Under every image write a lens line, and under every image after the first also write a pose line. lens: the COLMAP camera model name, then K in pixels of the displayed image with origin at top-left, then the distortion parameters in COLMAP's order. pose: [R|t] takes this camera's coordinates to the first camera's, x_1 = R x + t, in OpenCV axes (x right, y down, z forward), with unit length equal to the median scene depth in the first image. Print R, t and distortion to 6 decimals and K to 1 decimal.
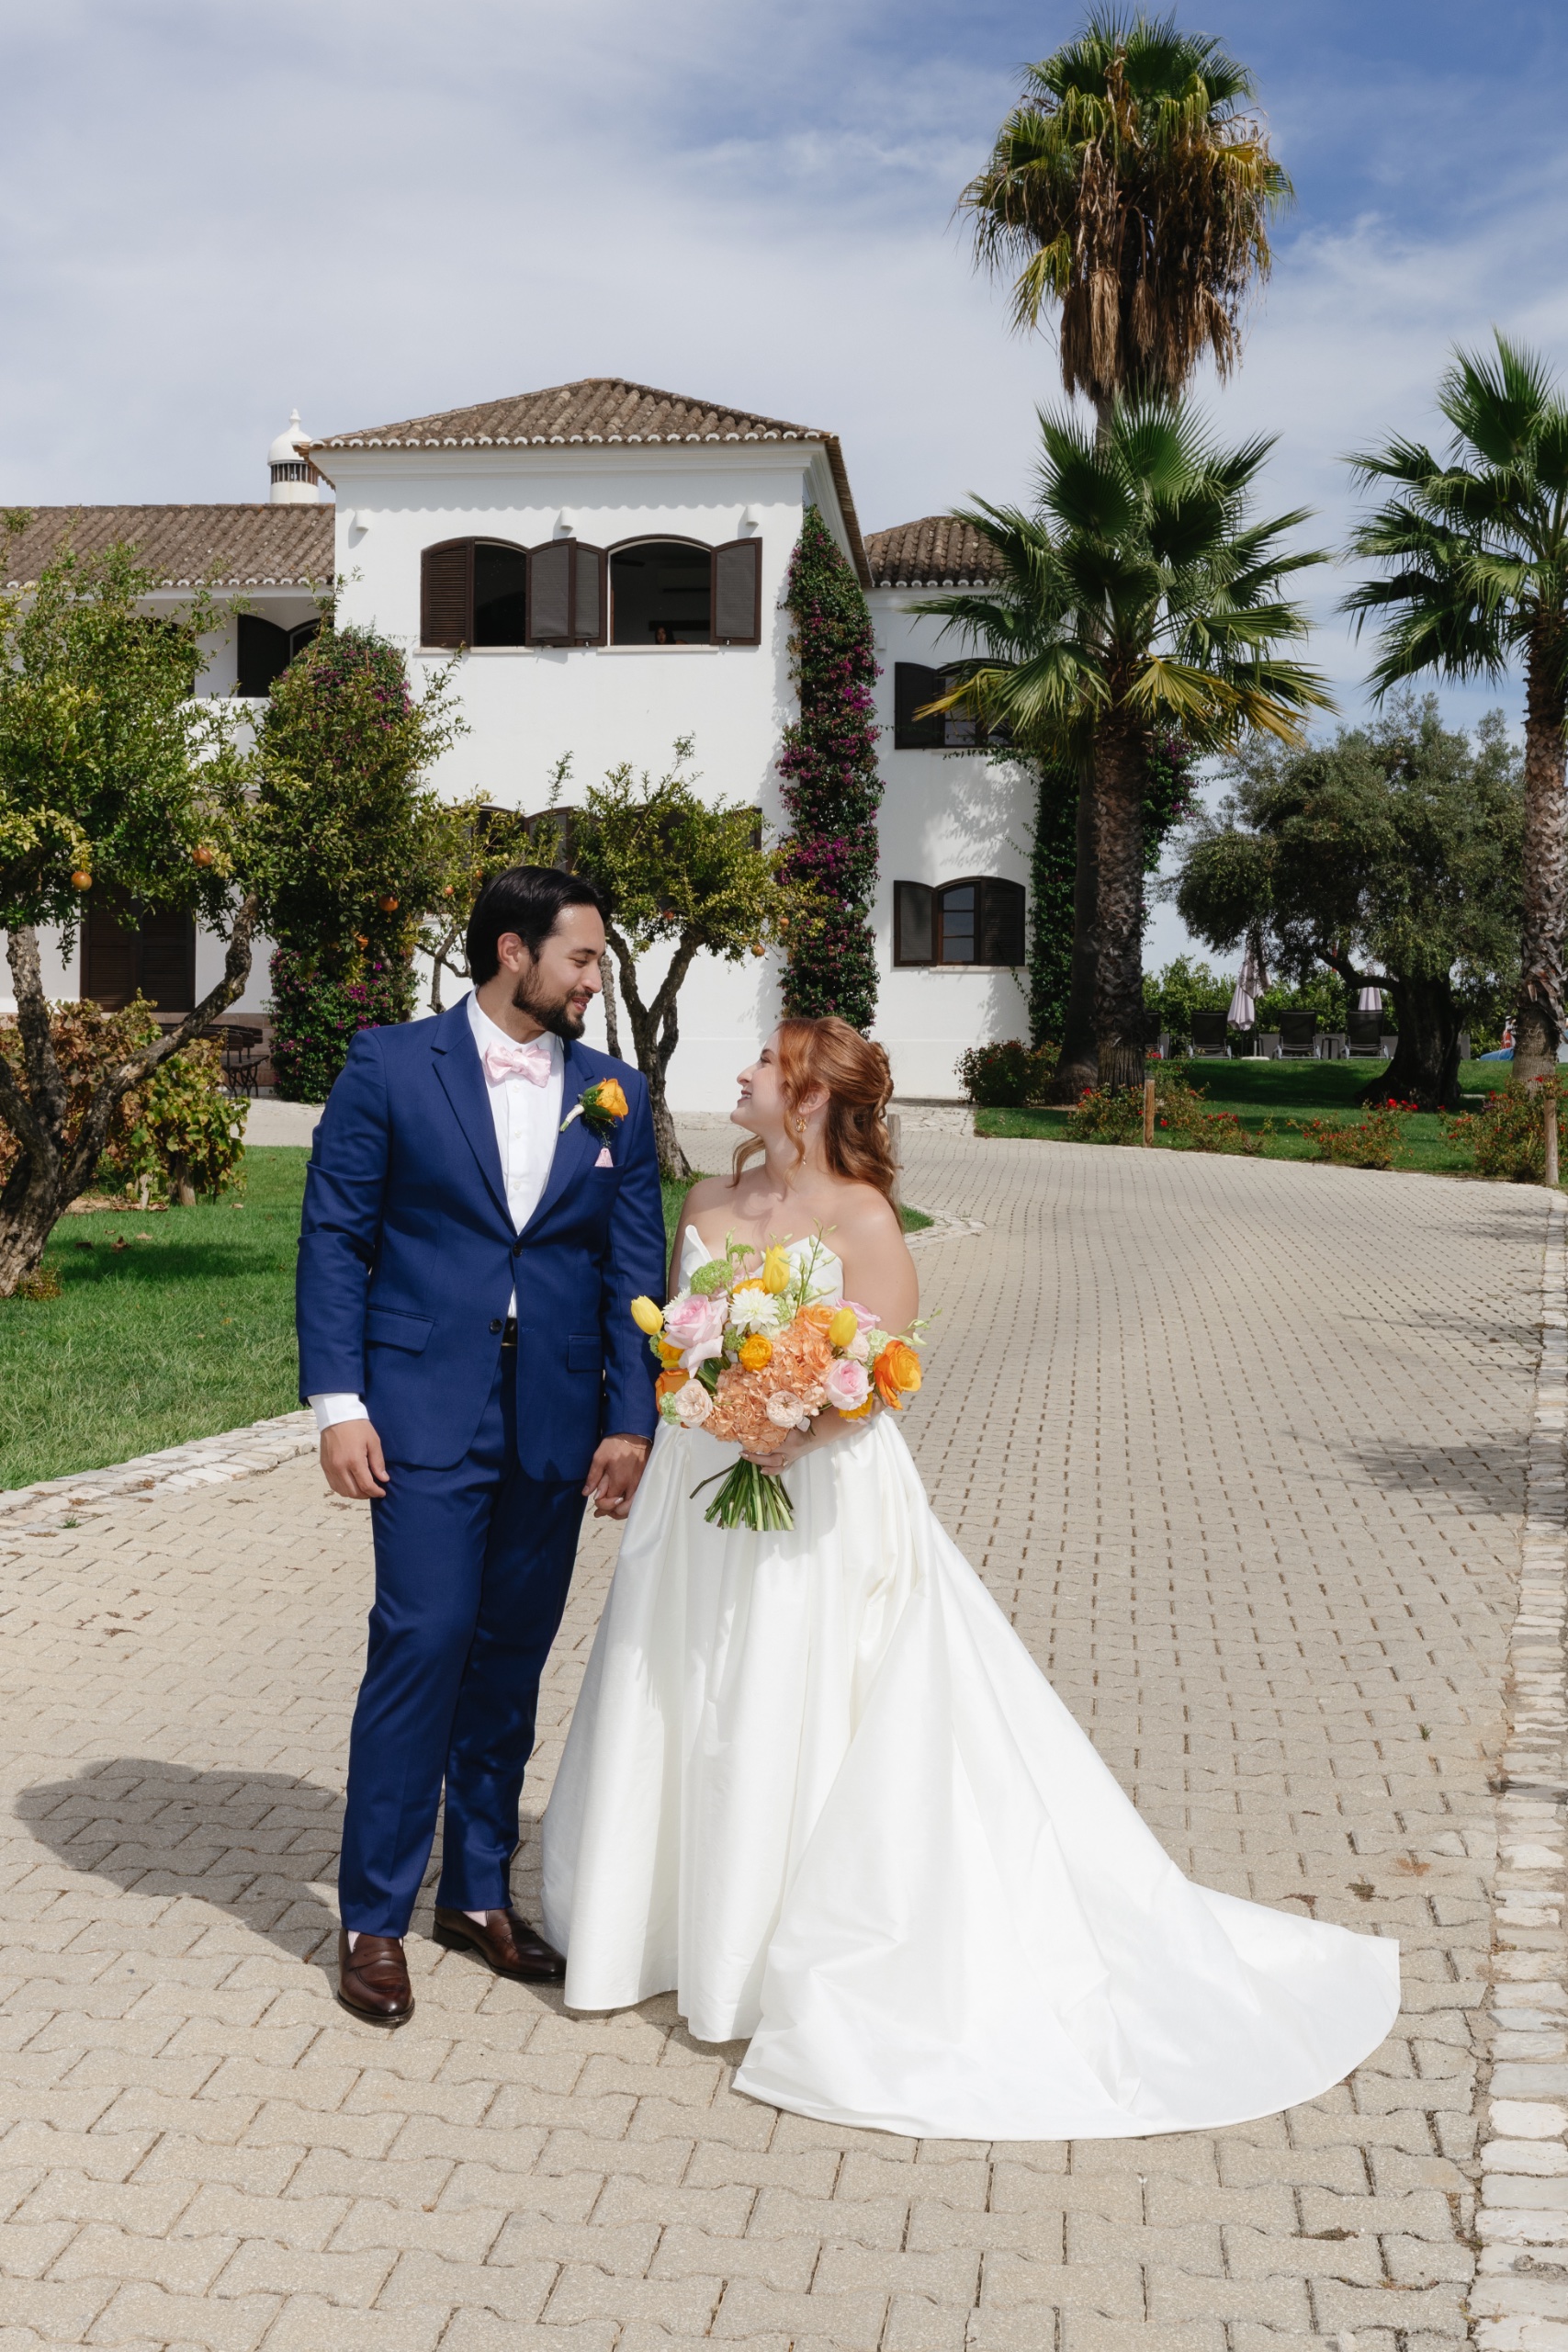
lens RADIAL K [[3158.9, 0, 623.8], [0, 3158.9, 1172.2], [0, 0, 1]] dist [0.002451, 0.048017]
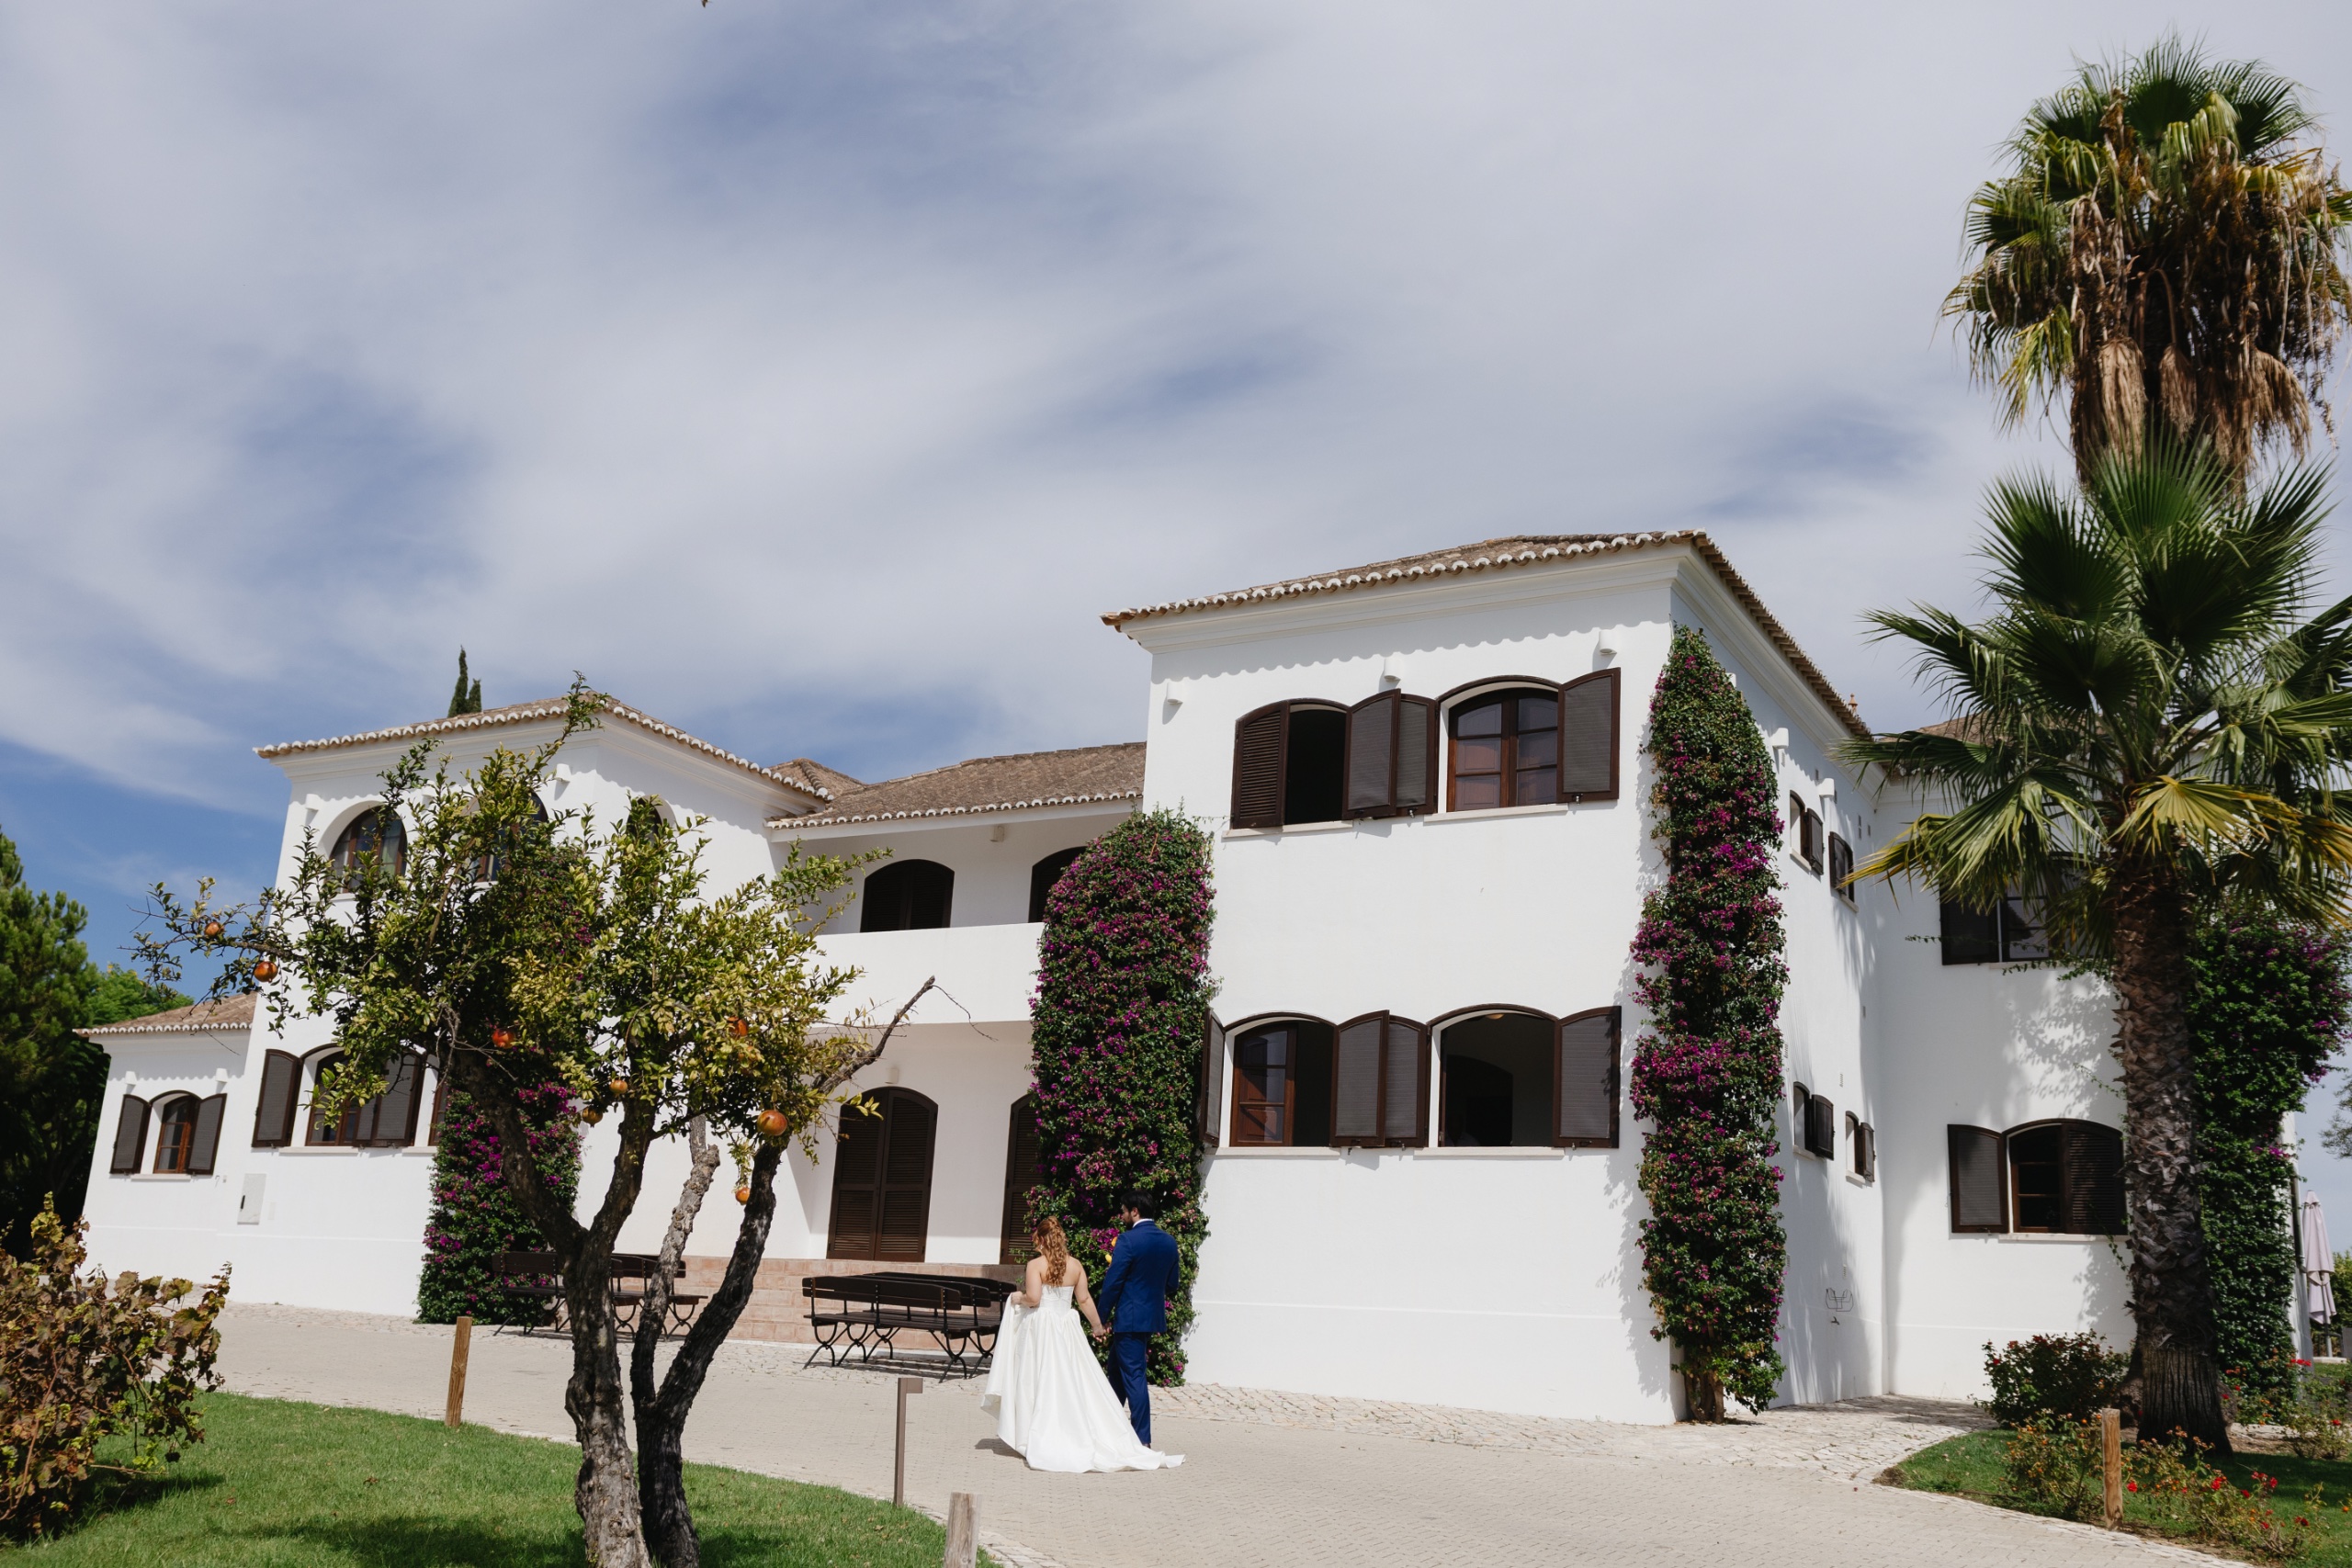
lens RADIAL K [[2070.6, 0, 1249.8], [0, 2070.6, 825.4], [0, 0, 1]] dist [-0.026786, 0.014317]
pose [[0.908611, -0.060497, -0.413238, 0.170522], [-0.051619, 0.965599, -0.254860, -0.025907], [0.414441, 0.252899, 0.874231, 0.517001]]
